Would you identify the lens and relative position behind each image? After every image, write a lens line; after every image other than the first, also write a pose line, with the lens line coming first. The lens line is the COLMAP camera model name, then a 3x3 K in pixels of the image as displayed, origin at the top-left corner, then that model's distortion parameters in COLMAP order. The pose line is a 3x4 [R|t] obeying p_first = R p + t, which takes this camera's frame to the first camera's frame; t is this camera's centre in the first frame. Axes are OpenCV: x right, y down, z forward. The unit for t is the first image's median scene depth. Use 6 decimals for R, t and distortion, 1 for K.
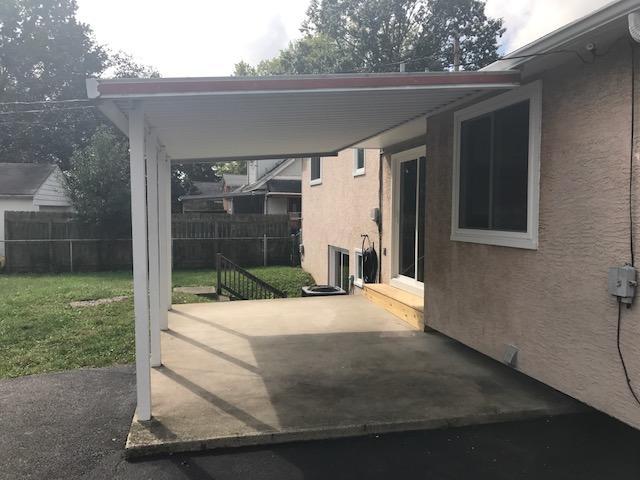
lens RADIAL K [[530.0, 0, 320.5], [0, 530.0, 240.5], [0, 0, 1]] dist [0.029769, -0.039815]
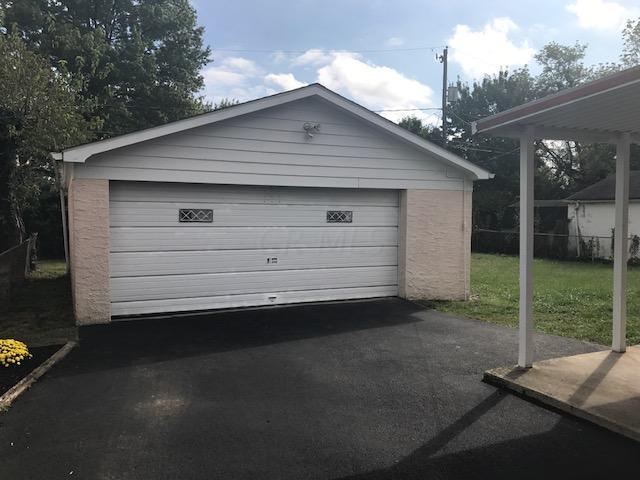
lens RADIAL K [[530.0, 0, 320.9], [0, 530.0, 240.6], [0, 0, 1]] dist [0.029769, -0.039815]
pose [[0.189762, 0.044927, -0.980802, 0.916229], [-0.044106, 0.998334, 0.037196, -0.016344], [0.980839, 0.036201, 0.191428, 0.219144]]
